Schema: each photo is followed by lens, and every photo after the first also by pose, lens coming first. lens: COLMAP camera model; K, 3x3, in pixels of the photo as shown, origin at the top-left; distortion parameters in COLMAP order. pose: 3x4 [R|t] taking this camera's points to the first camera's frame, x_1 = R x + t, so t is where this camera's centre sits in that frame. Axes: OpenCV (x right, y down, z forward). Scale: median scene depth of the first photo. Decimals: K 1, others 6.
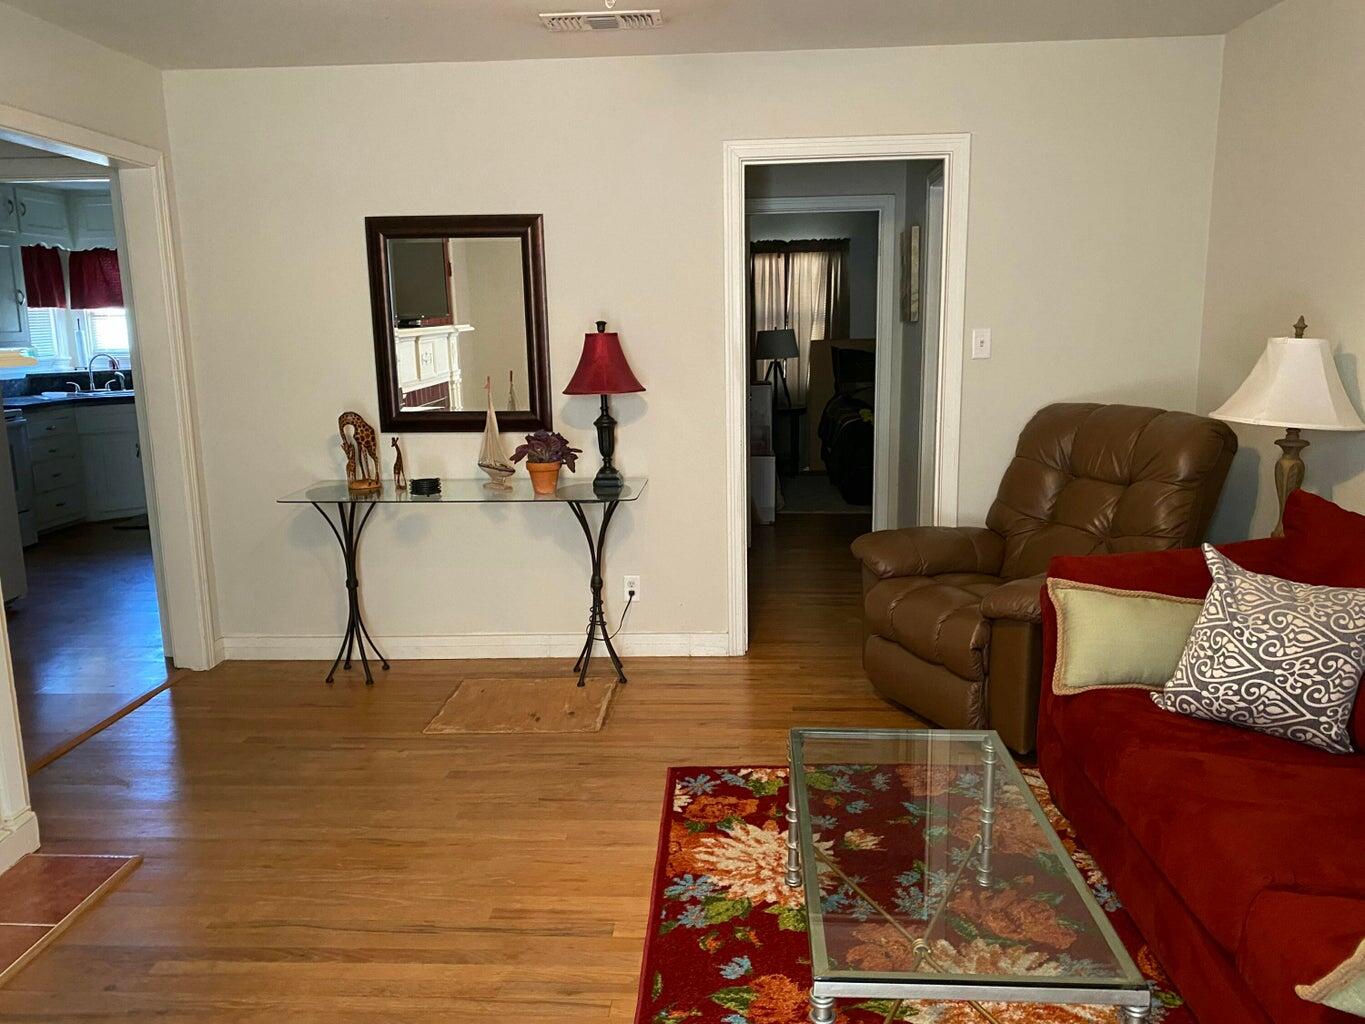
lens RADIAL K [[1053.6, 0, 695.2], [0, 1053.6, 509.0], [0, 0, 1]] dist [0.060043, -0.053793]
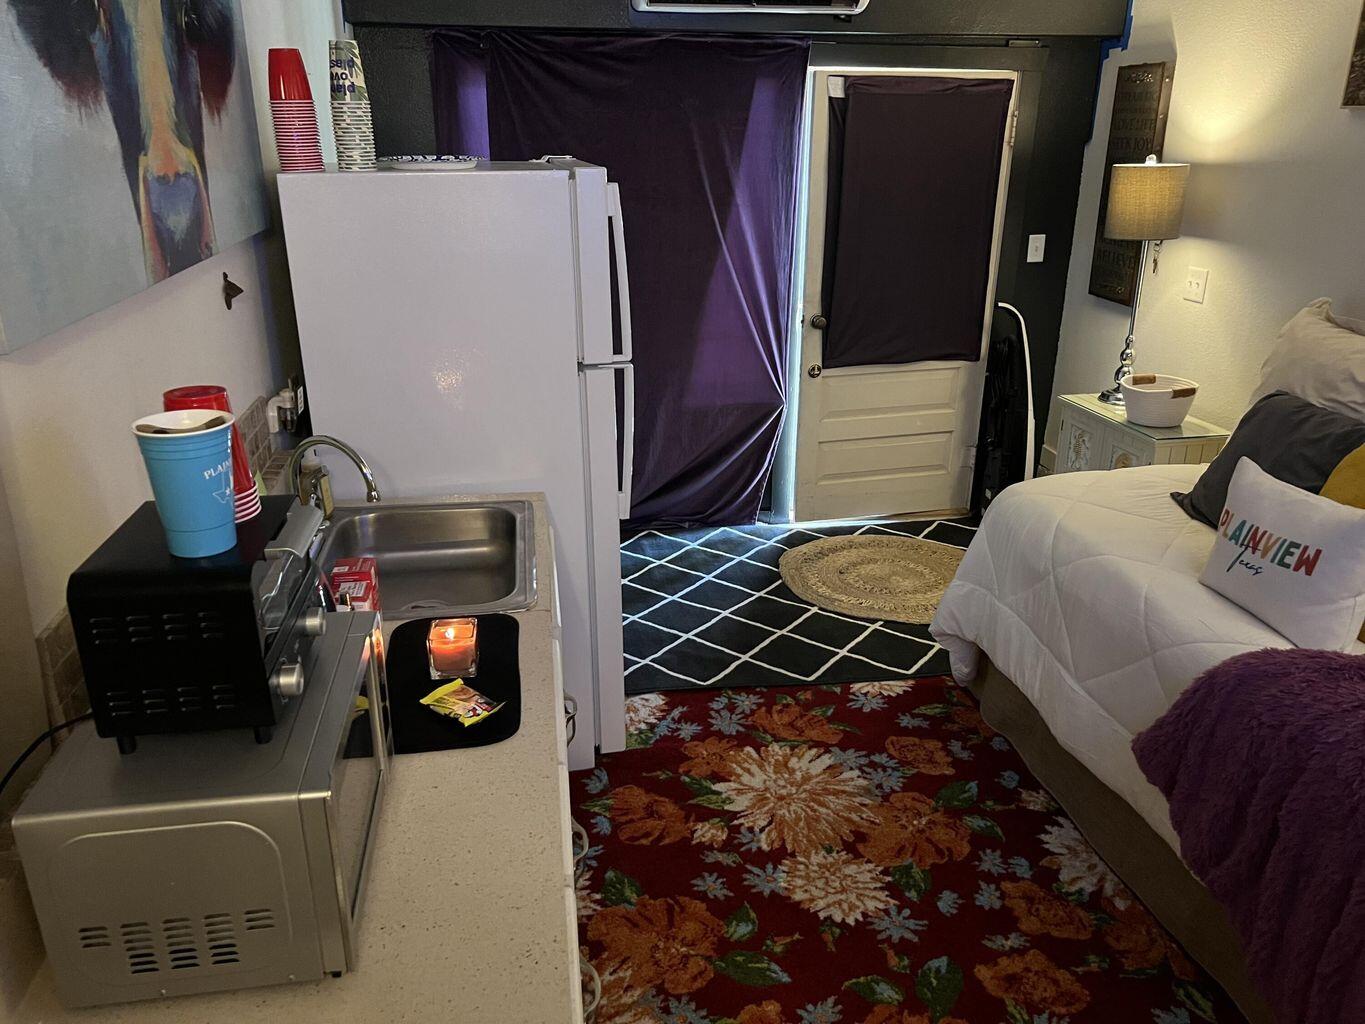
lens RADIAL K [[1028.8, 0, 674.7], [0, 1028.8, 518.2], [0, 0, 1]] dist [0.033716, -0.018517]
pose [[0.979874, -0.061252, 0.189987, -0.046964], [0.026226, 0.983012, 0.181660, -0.062592], [-0.197887, -0.173022, 0.964834, -0.095970]]
